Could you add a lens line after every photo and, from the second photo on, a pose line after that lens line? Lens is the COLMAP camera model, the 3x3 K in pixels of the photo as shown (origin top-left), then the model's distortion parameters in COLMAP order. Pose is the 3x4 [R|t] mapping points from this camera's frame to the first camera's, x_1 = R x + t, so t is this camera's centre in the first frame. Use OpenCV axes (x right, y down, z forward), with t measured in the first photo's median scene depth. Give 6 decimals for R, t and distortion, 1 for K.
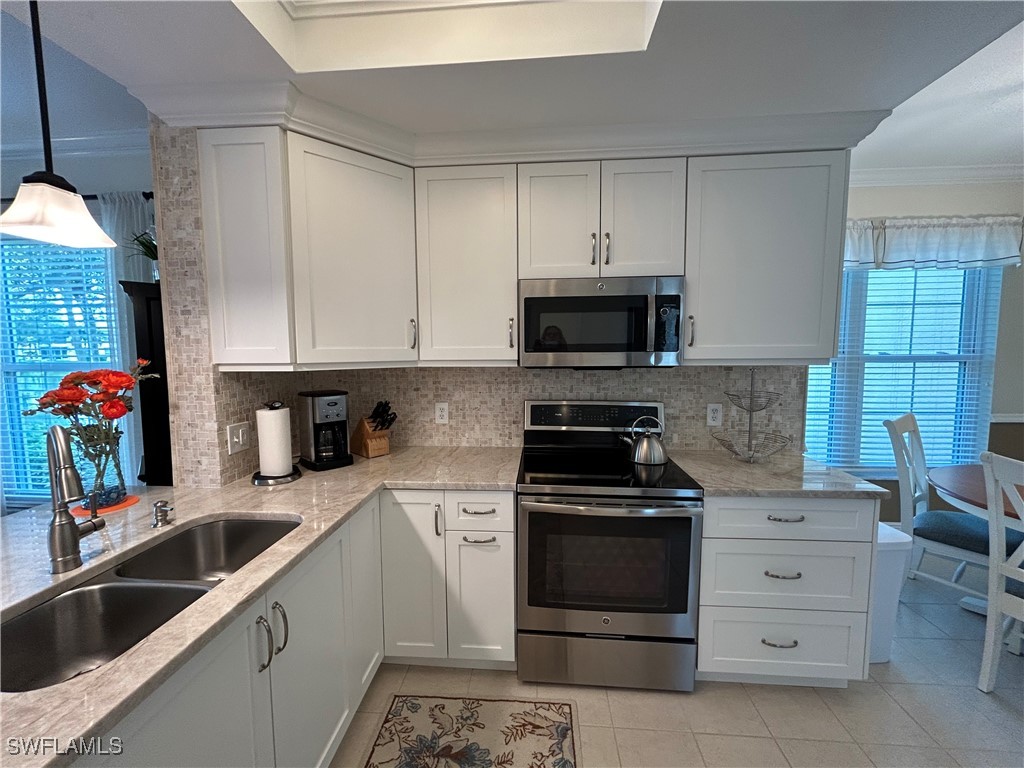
lens RADIAL K [[412.1, 0, 510.7], [0, 412.1, 381.8], [0, 0, 1]] dist [0.000712, 0.000156]
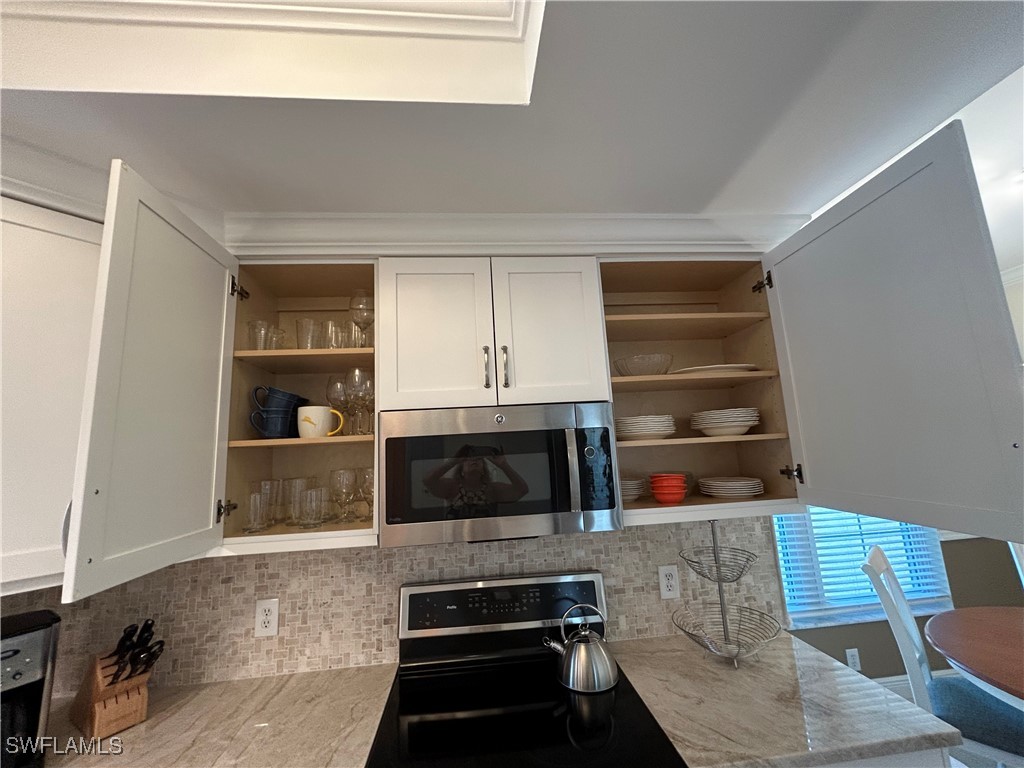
lens RADIAL K [[412.1, 0, 510.9], [0, 412.1, 382.0], [0, 0, 1]] dist [0.000712, 0.000156]
pose [[0.984470, -0.015600, 0.174859, 0.115296], [0.059183, 0.967229, -0.246913, -0.115572], [-0.165277, 0.253427, 0.953131, 0.310680]]
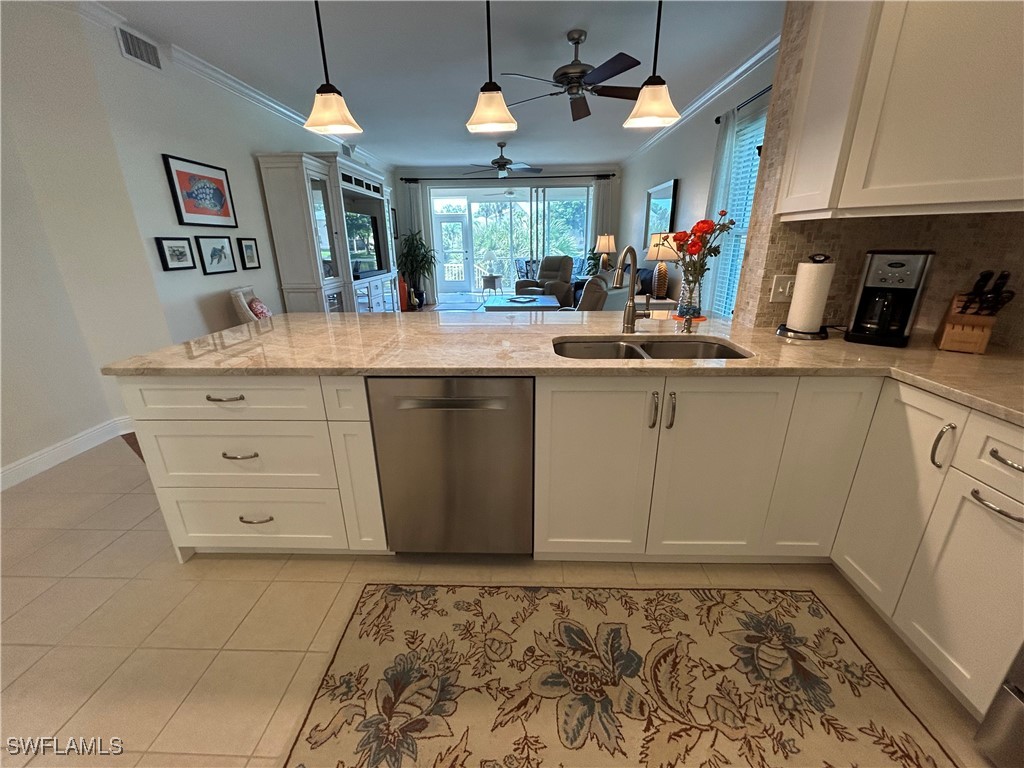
lens RADIAL K [[412.1, 0, 511.4], [0, 412.1, 381.8], [0, 0, 1]] dist [0.000712, 0.000156]
pose [[0.037672, 0.331140, -0.942829, 0.372674], [-0.069843, 0.942064, 0.328081, 0.057442], [0.996846, 0.053490, 0.058618, 0.225589]]
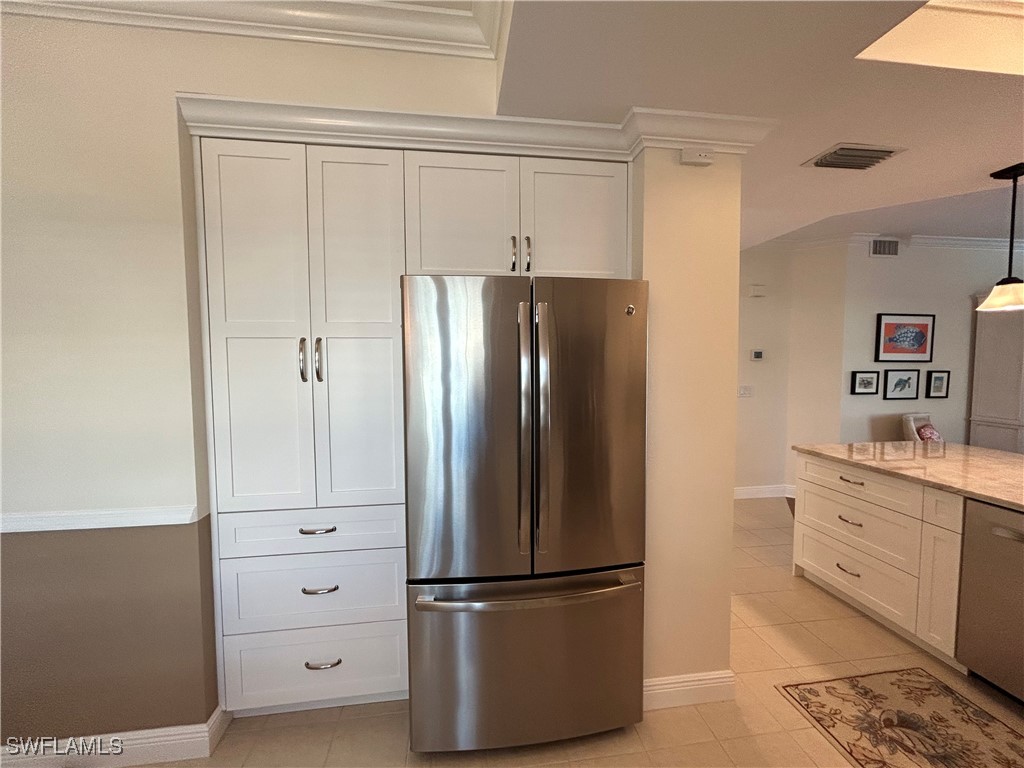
lens RADIAL K [[412.1, 0, 510.6], [0, 412.1, 382.4], [0, 0, 1]] dist [0.000712, 0.000156]
pose [[-0.978374, 0.020223, -0.205854, 0.877705], [-0.008136, 0.990677, 0.135991, -0.072270], [0.206685, 0.134725, -0.969087, 0.682552]]
